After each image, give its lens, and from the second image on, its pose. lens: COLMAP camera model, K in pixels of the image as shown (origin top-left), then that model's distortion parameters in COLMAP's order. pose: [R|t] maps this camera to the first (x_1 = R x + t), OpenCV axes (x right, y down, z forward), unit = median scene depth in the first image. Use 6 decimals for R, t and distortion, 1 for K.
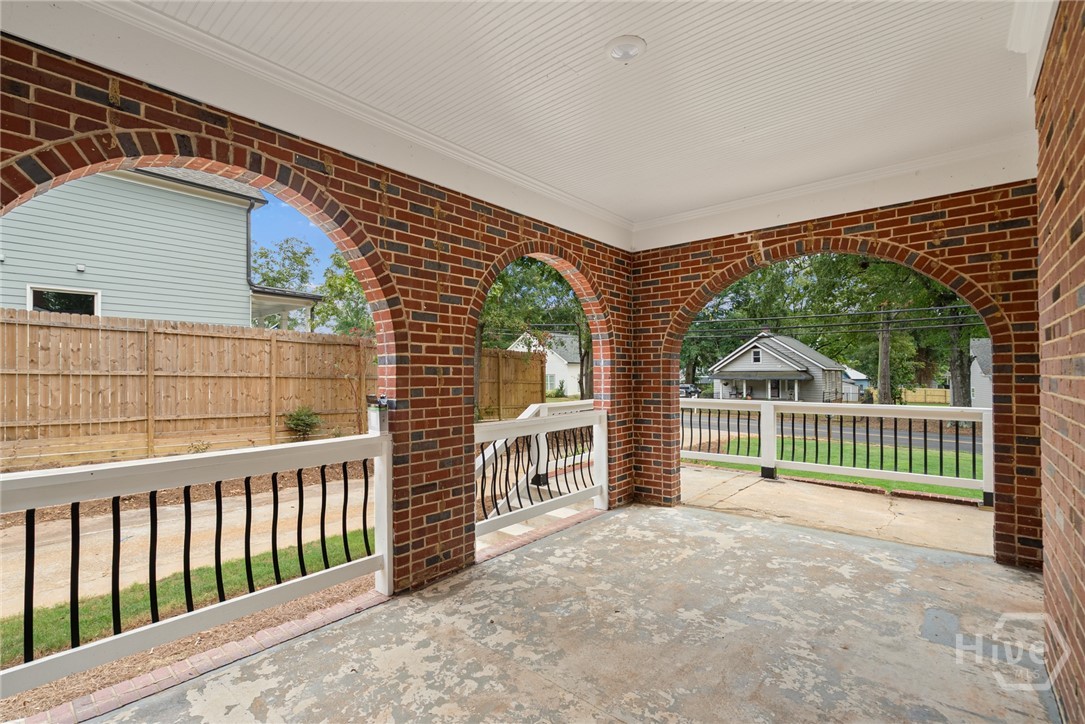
lens RADIAL K [[496.5, 0, 546.9], [0, 496.5, 366.0], [0, 0, 1]] dist [-0.000651, -0.000171]
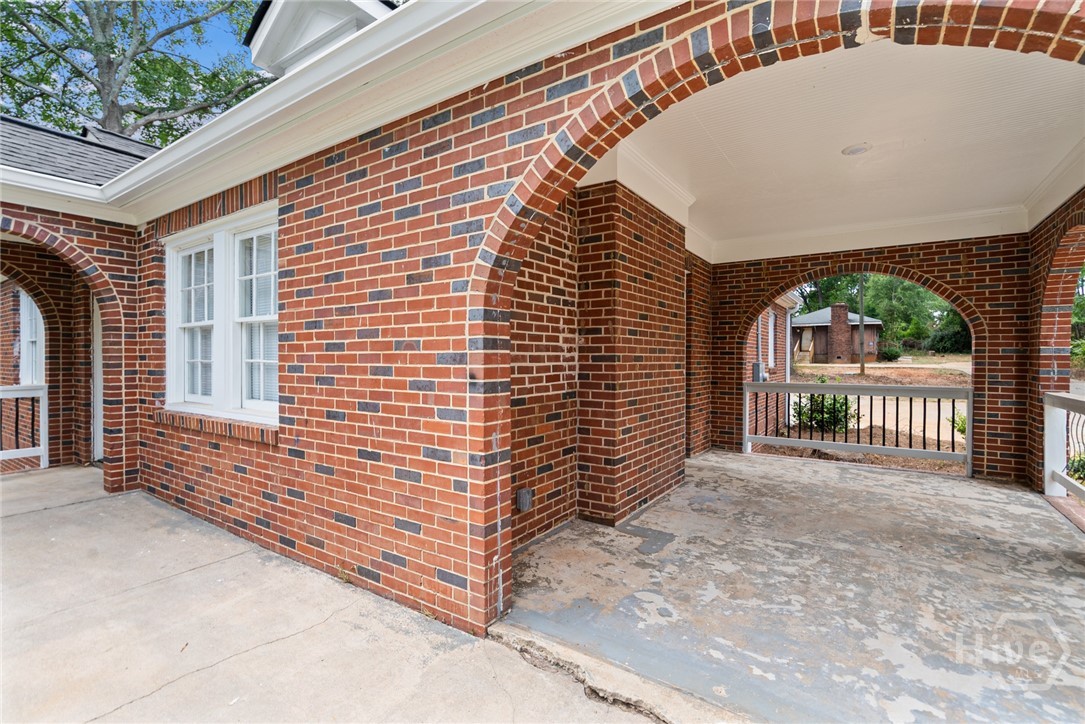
lens RADIAL K [[496.5, 0, 546.9], [0, 496.5, 366.0], [0, 0, 1]] dist [-0.000651, -0.000171]
pose [[-0.994449, 0.006567, -0.105011, 1.006735], [0.006592, 0.999978, 0.000112, 0.038907], [0.105009, -0.000580, -0.994471, 1.886123]]
